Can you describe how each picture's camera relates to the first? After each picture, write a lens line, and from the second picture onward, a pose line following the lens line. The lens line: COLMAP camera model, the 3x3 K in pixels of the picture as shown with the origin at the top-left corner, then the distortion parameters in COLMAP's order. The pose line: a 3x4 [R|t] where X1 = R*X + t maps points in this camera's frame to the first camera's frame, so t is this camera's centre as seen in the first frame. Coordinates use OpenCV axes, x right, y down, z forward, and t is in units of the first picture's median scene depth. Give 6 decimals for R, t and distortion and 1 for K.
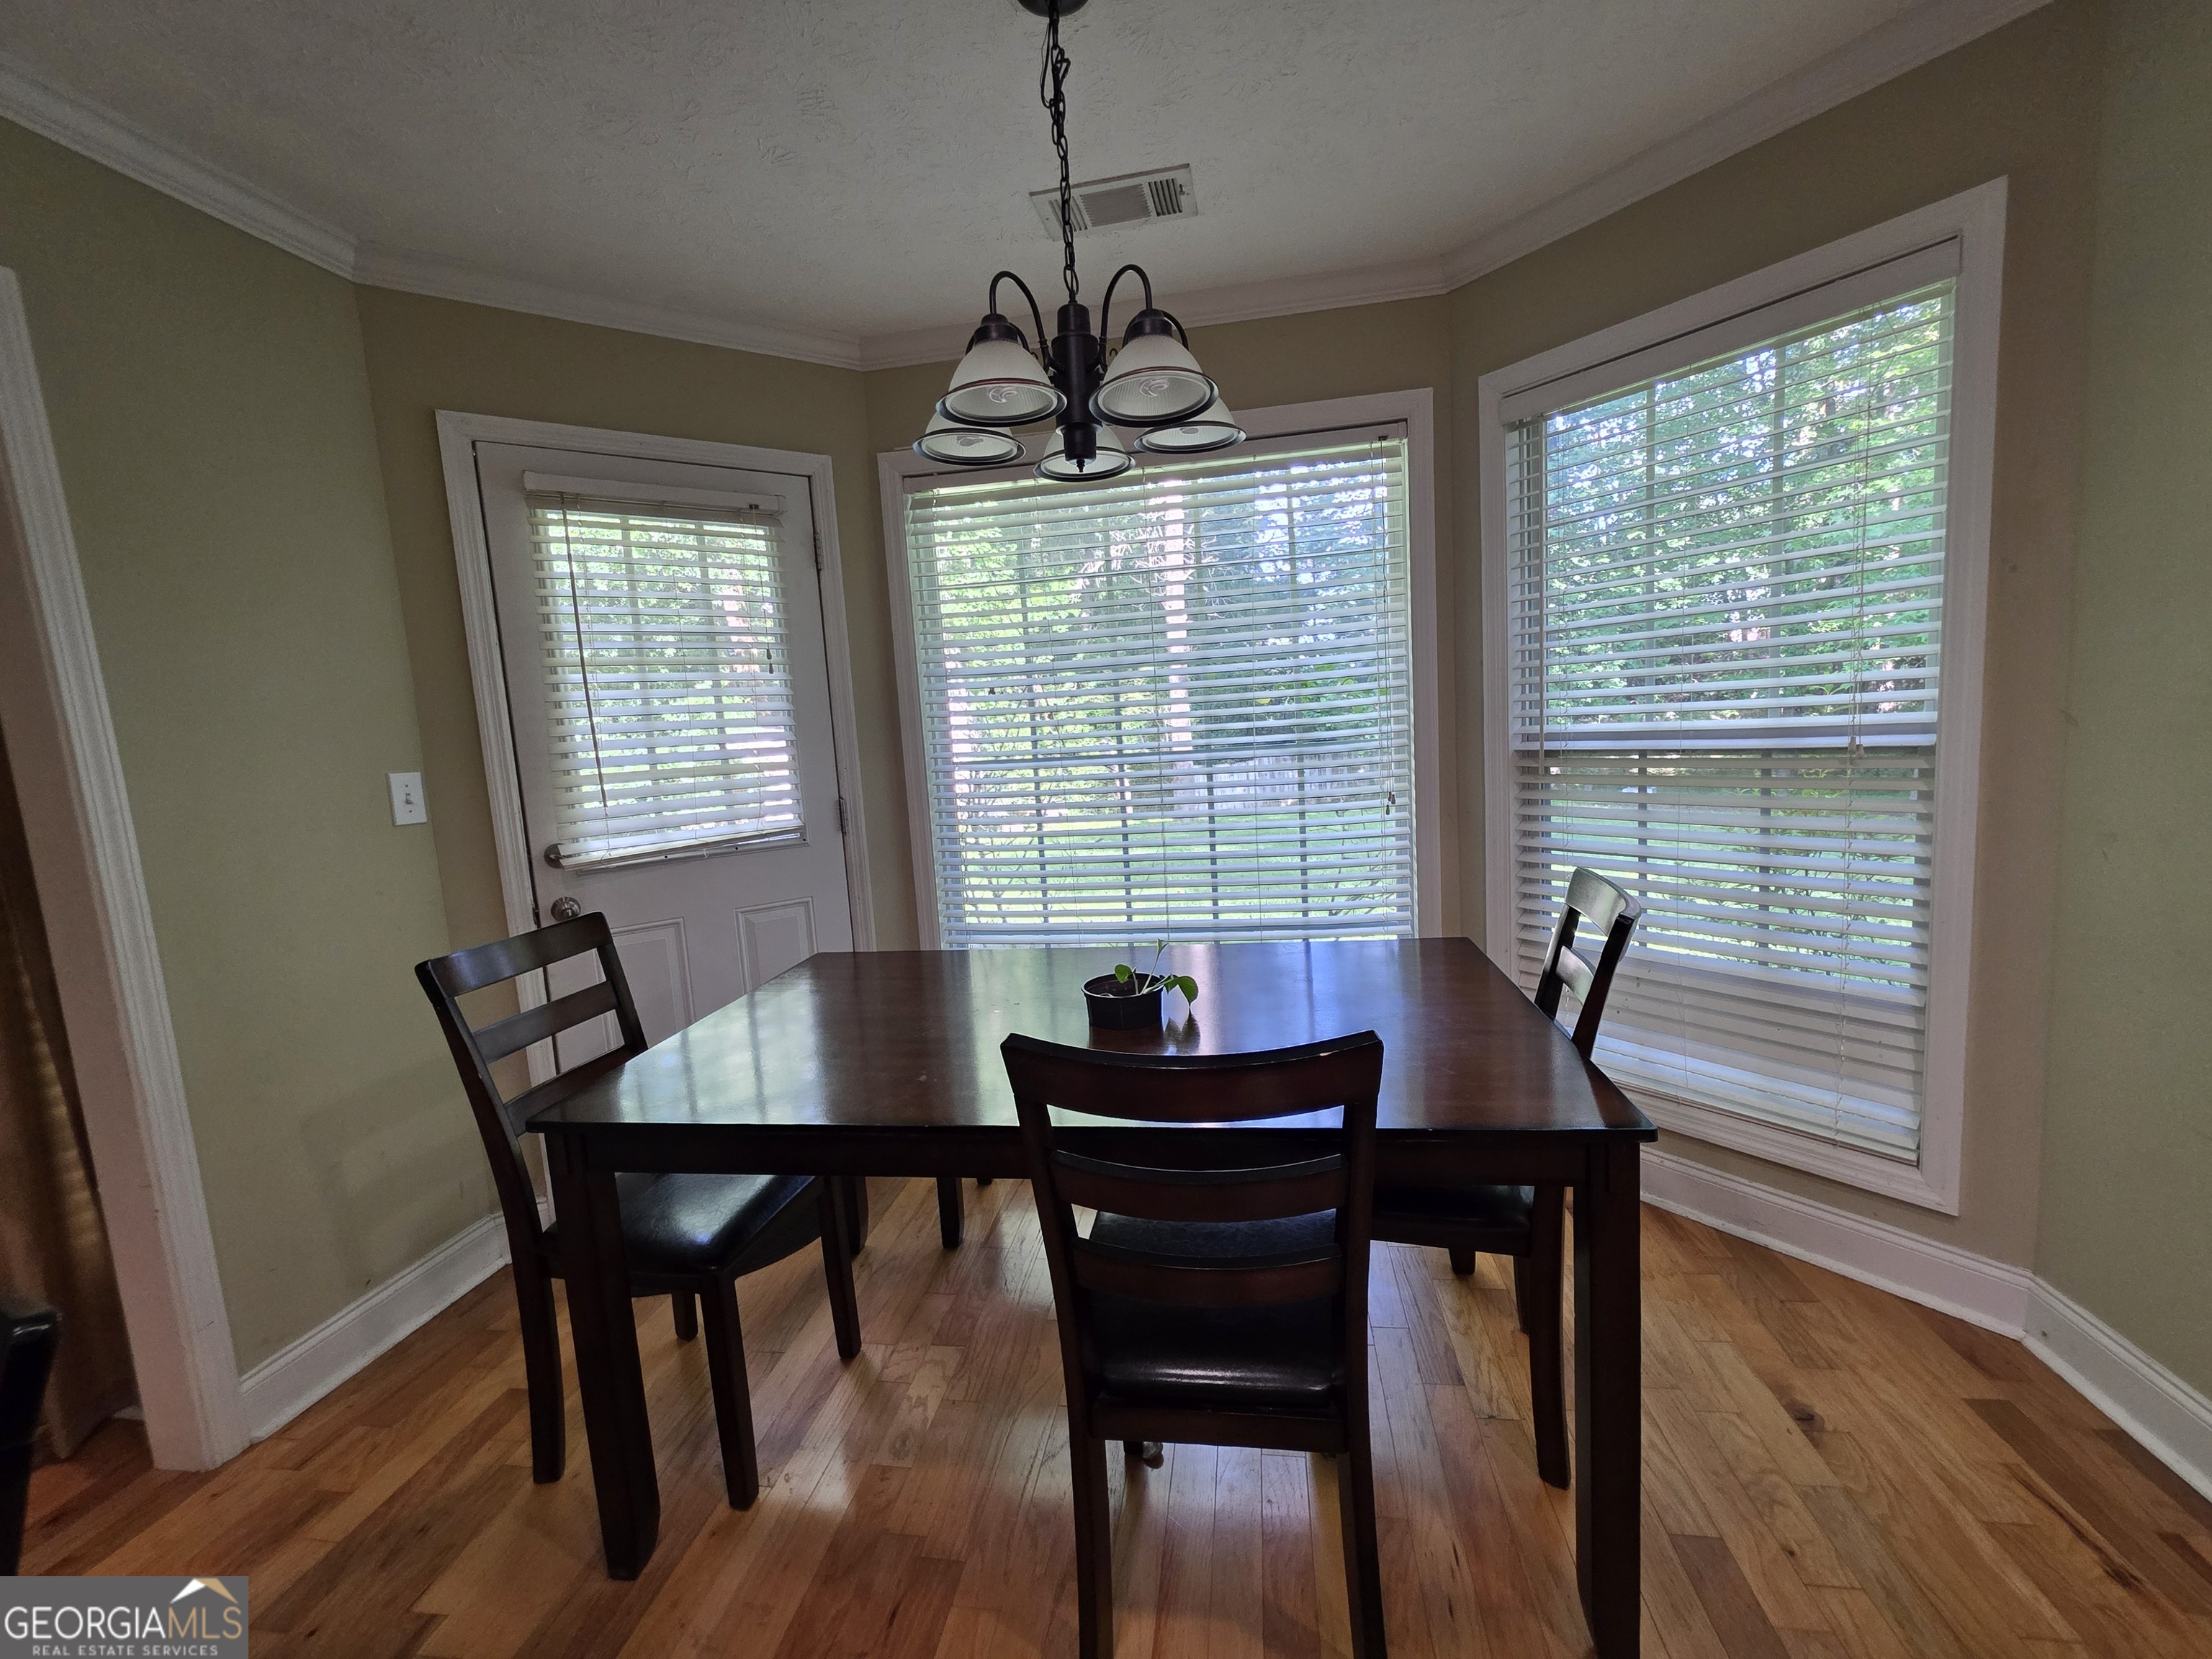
lens RADIAL K [[885.2, 0, 1115.9], [0, 885.2, 822.9], [0, 0, 1]] dist [-0.001111, 0.000616]
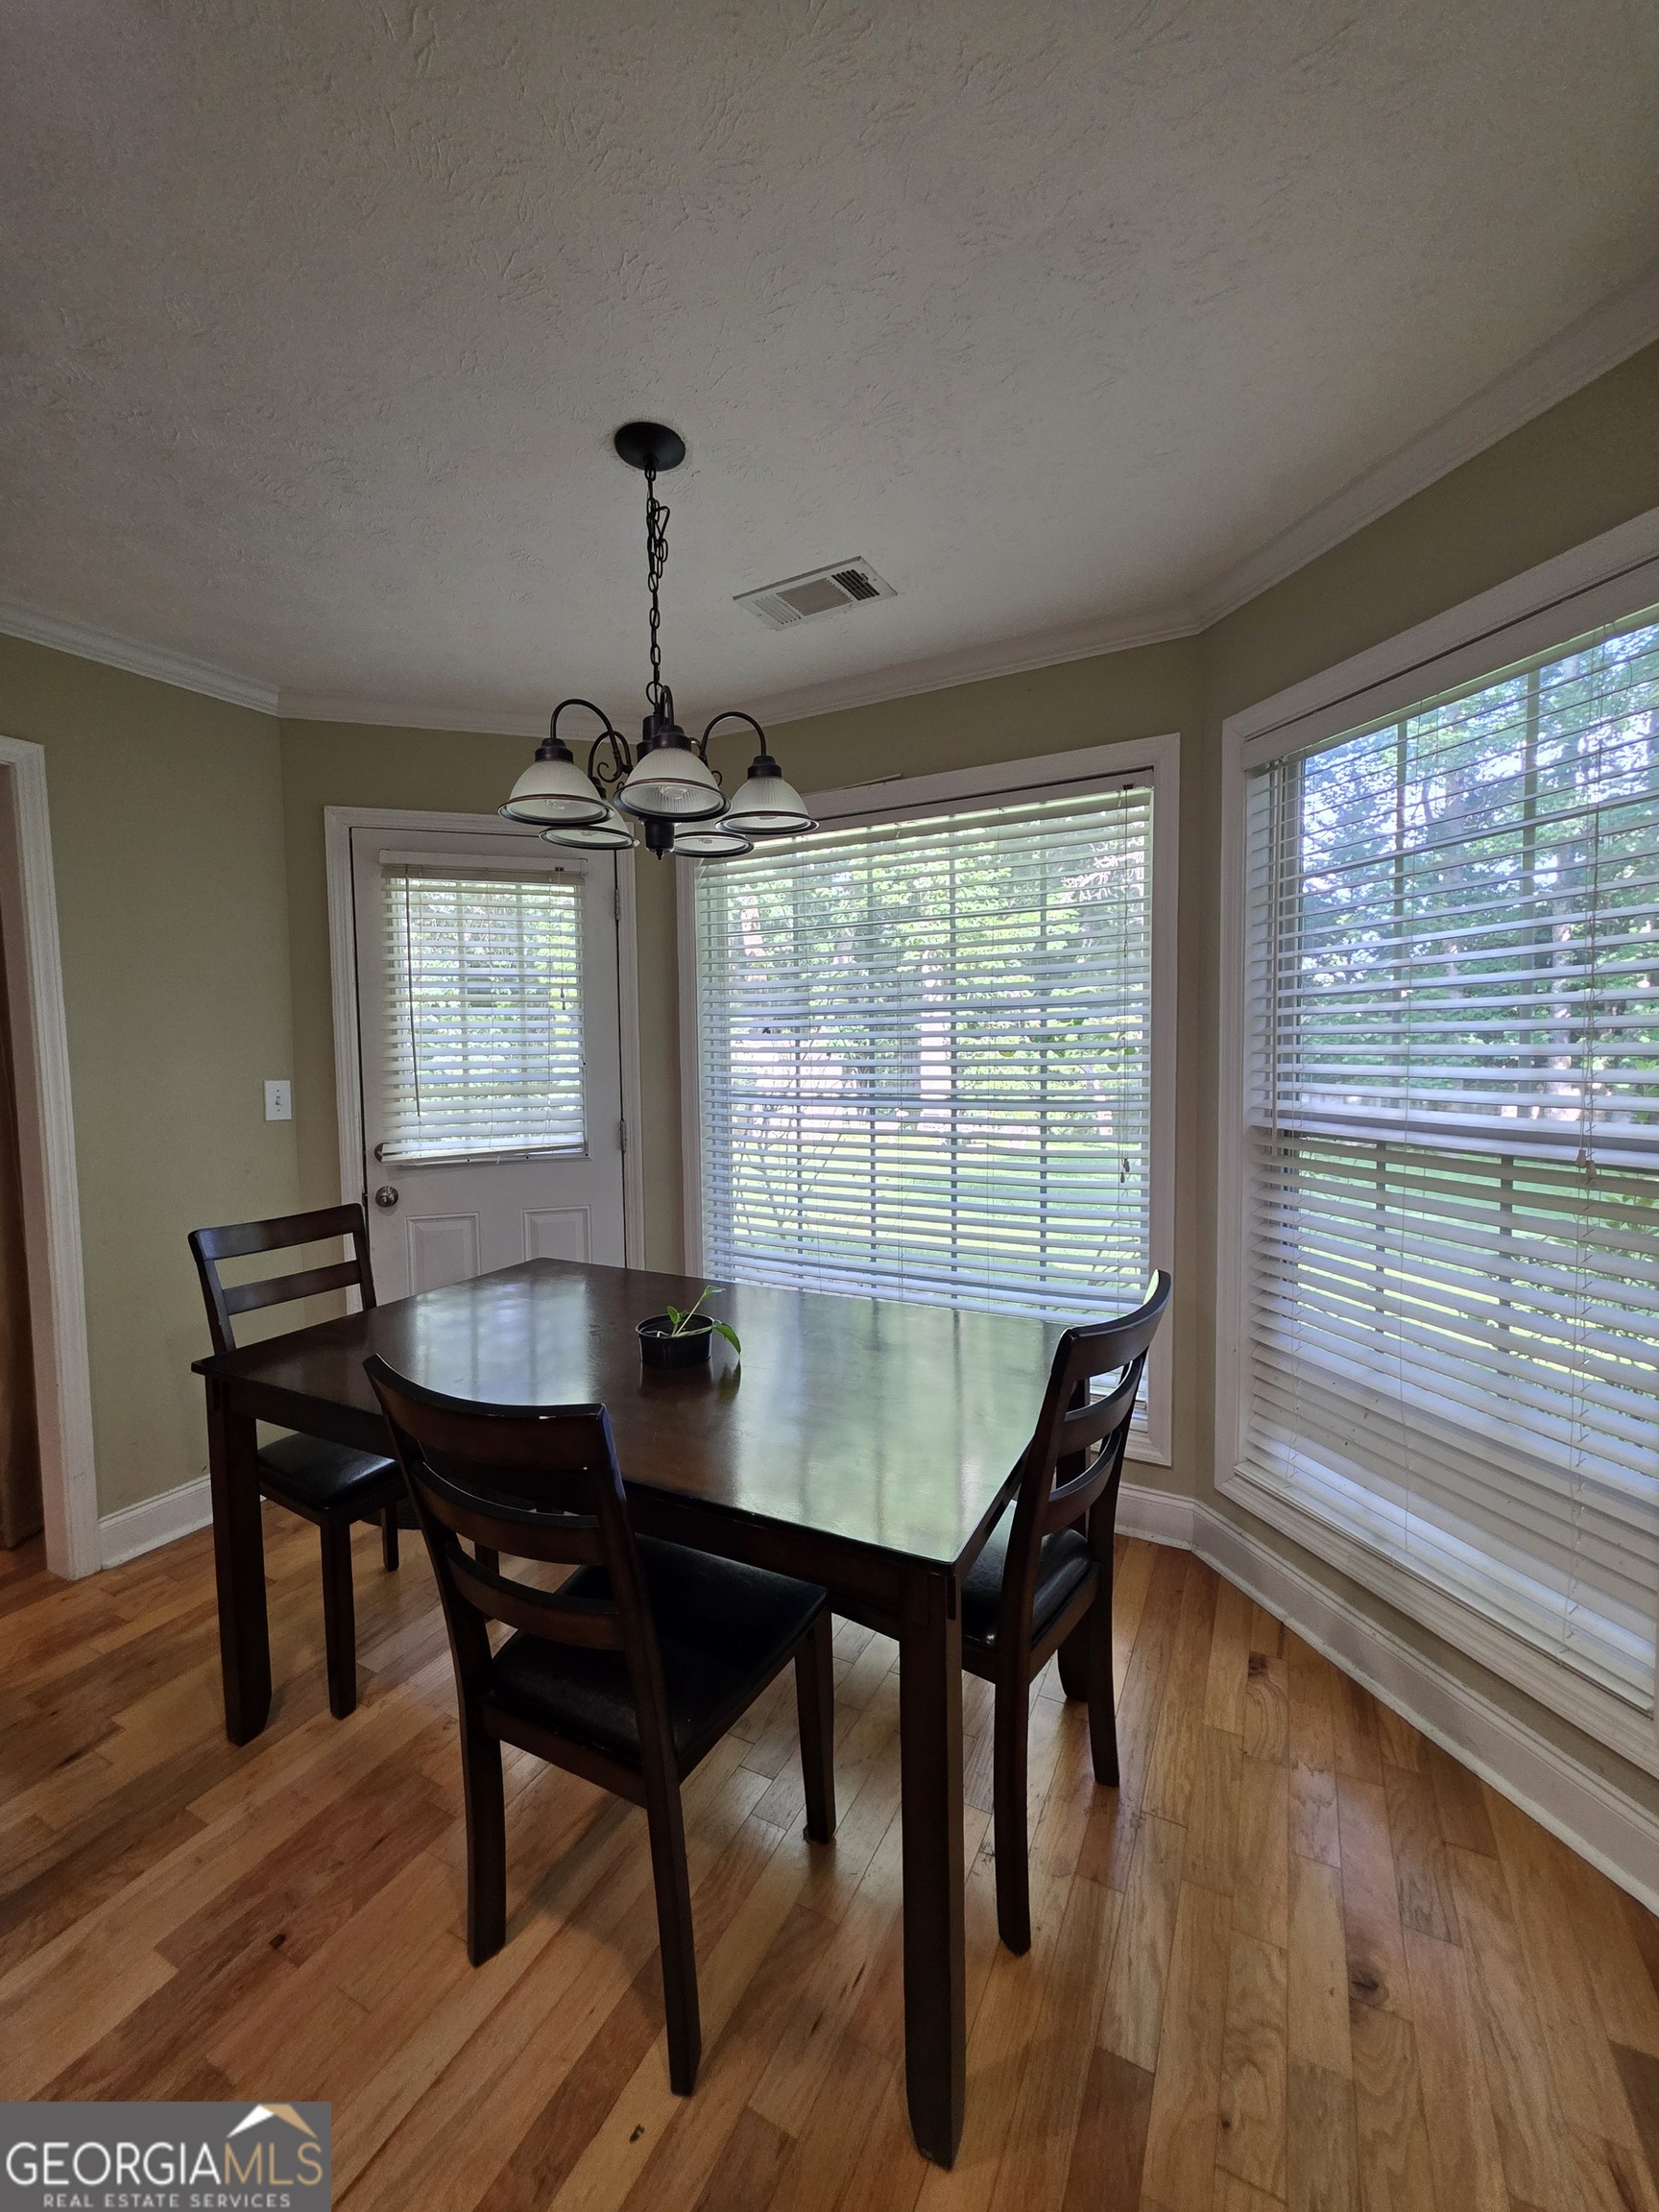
lens RADIAL K [[891.2, 0, 825.6], [0, 891.2, 1093.8], [0, 0, 1]] dist [0.000392, -0.000430]
pose [[0.944351, 0.064531, -0.322547, 0.350021], [-0.080124, 0.996160, -0.035287, -0.050902], [0.319031, 0.059167, 0.945896, 0.011890]]
